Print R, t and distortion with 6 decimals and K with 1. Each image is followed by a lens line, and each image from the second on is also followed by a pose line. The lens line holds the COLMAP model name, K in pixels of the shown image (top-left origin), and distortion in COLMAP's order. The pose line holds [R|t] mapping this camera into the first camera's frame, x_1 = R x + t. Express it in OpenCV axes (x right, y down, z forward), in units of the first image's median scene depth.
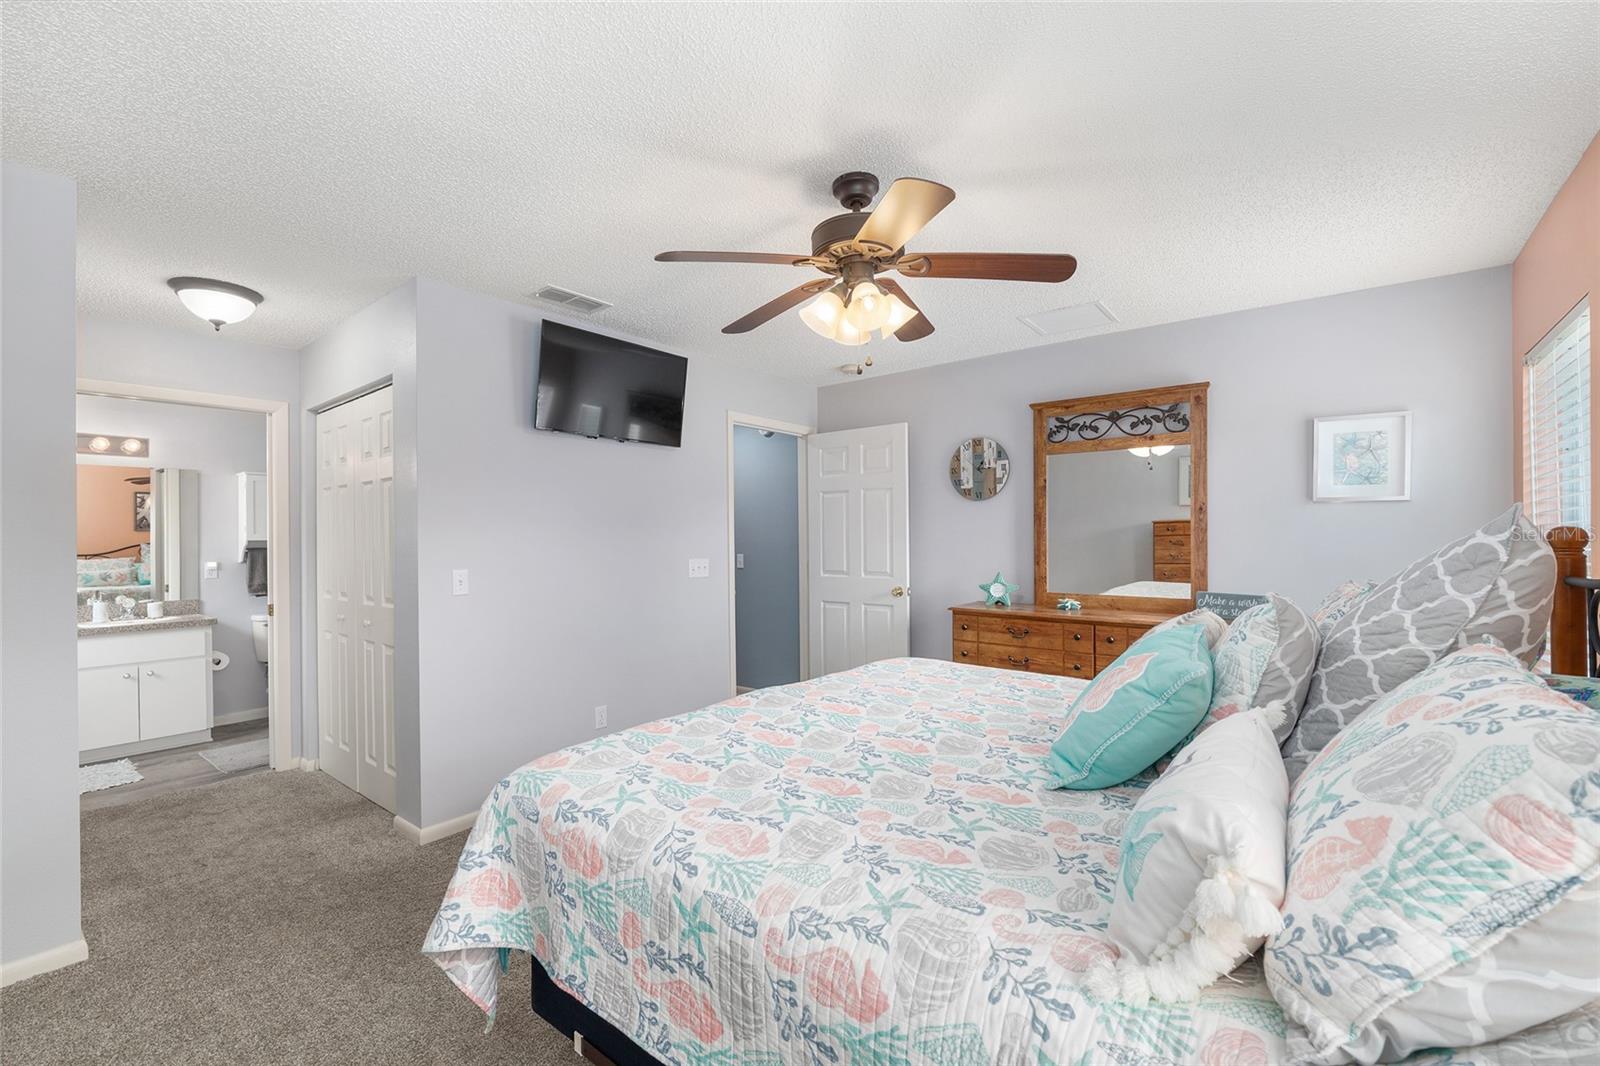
lens RADIAL K [[655.1, 0, 808.0], [0, 655.1, 536.3], [0, 0, 1]] dist [-0.011114, -0.000162]
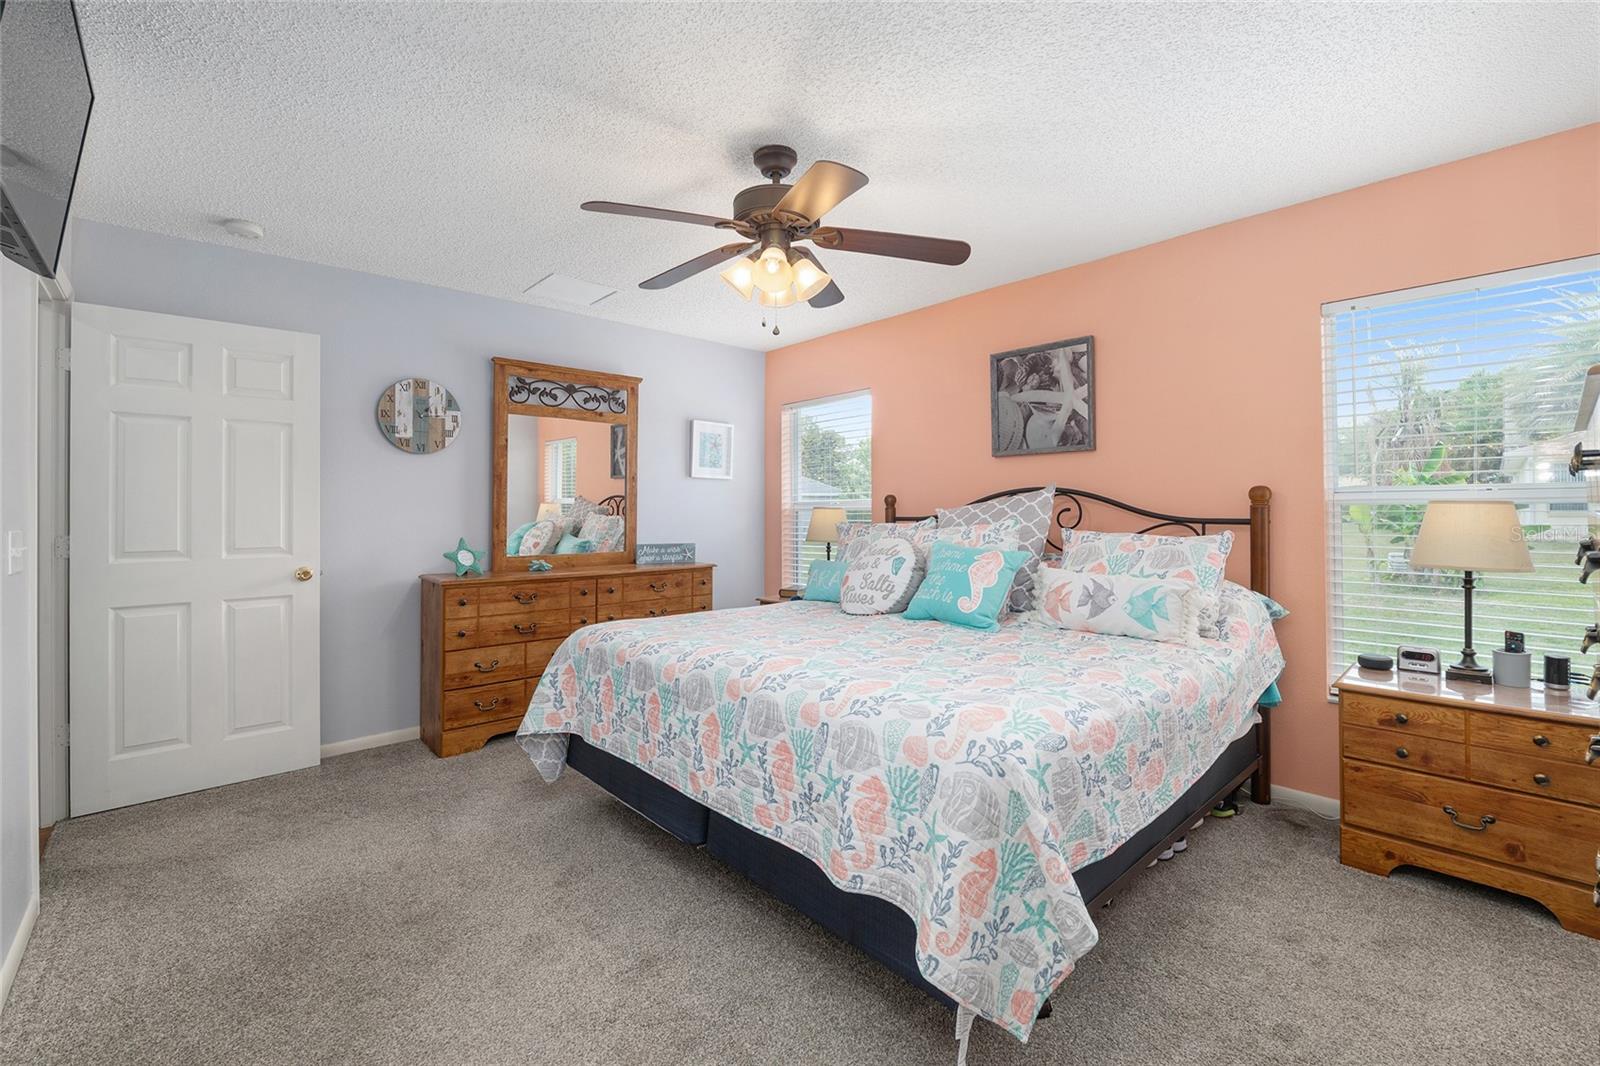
lens RADIAL K [[655.1, 0, 799.6], [0, 655.1, 522.8], [0, 0, 1]] dist [-0.011114, -0.000162]
pose [[0.187891, -0.011664, 0.982121, -0.509032], [0.001874, 0.999932, 0.011517, 0.026039], [-0.982188, -0.000323, 0.187900, 0.405161]]
